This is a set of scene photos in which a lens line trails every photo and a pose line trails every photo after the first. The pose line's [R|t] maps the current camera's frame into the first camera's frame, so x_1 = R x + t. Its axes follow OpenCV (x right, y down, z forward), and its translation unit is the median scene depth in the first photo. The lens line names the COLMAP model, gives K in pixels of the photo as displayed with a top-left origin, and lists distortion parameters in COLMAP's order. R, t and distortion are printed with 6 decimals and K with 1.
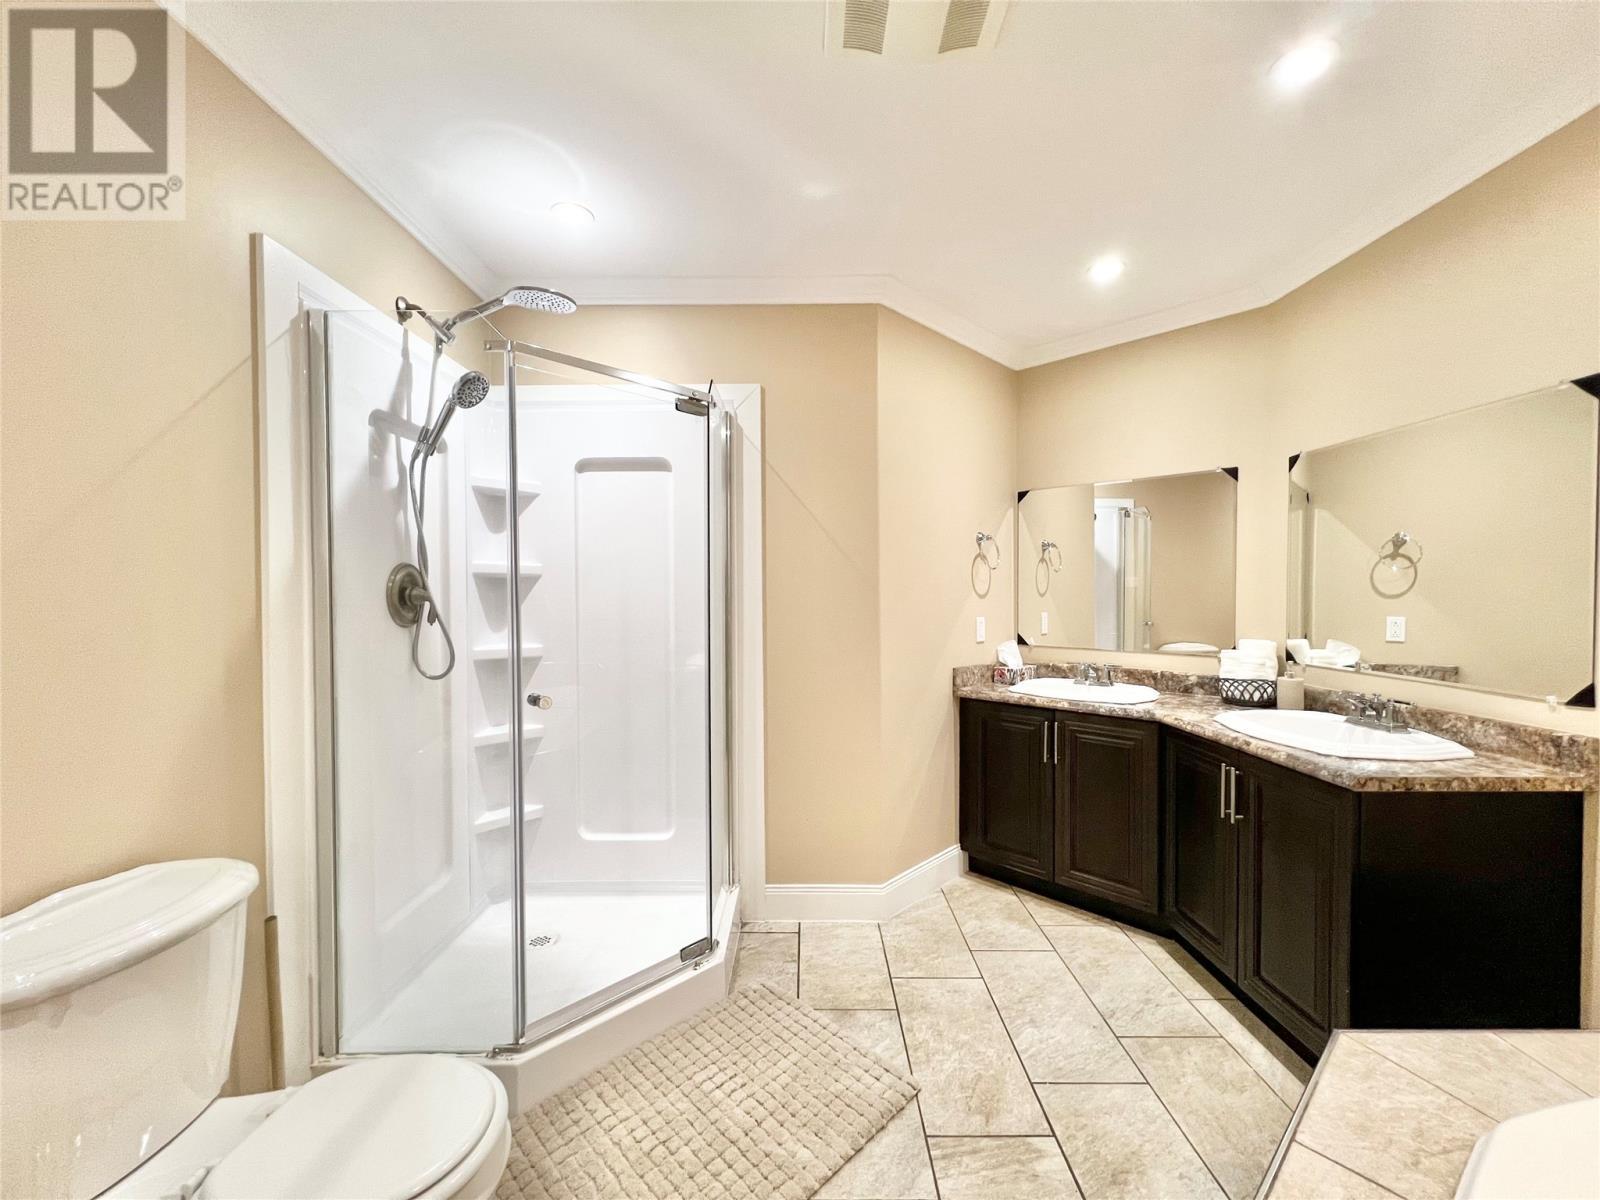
lens RADIAL K [[636.8, 0, 800.0], [0, 636.8, 600.0], [0, 0, 1]] dist [-0.000932, 0.000521]
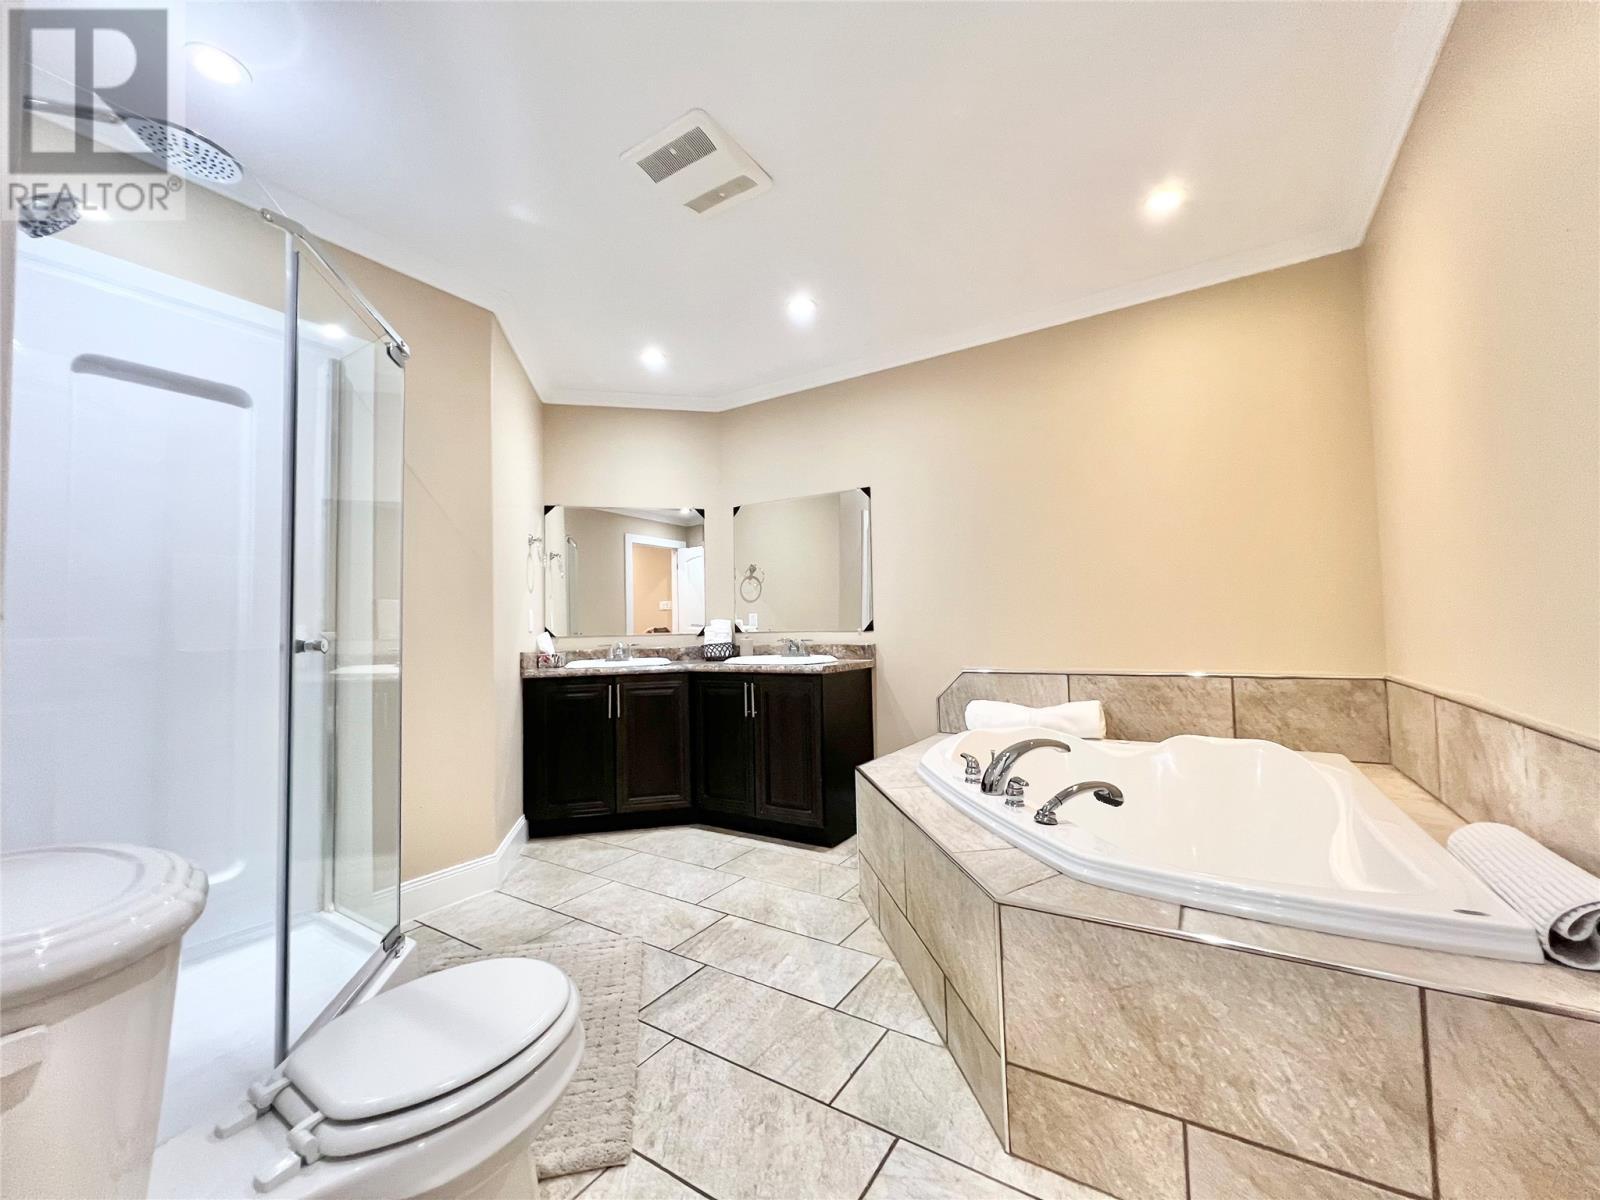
lens RADIAL K [[636.8, 0, 800.0], [0, 636.8, 600.0], [0, 0, 1]] dist [-0.000932, 0.000521]
pose [[0.536034, 0.030945, 0.843629, -0.512856], [0.031577, 0.997894, -0.056667, 0.110864], [-0.843606, 0.057015, 0.533928, -0.004478]]
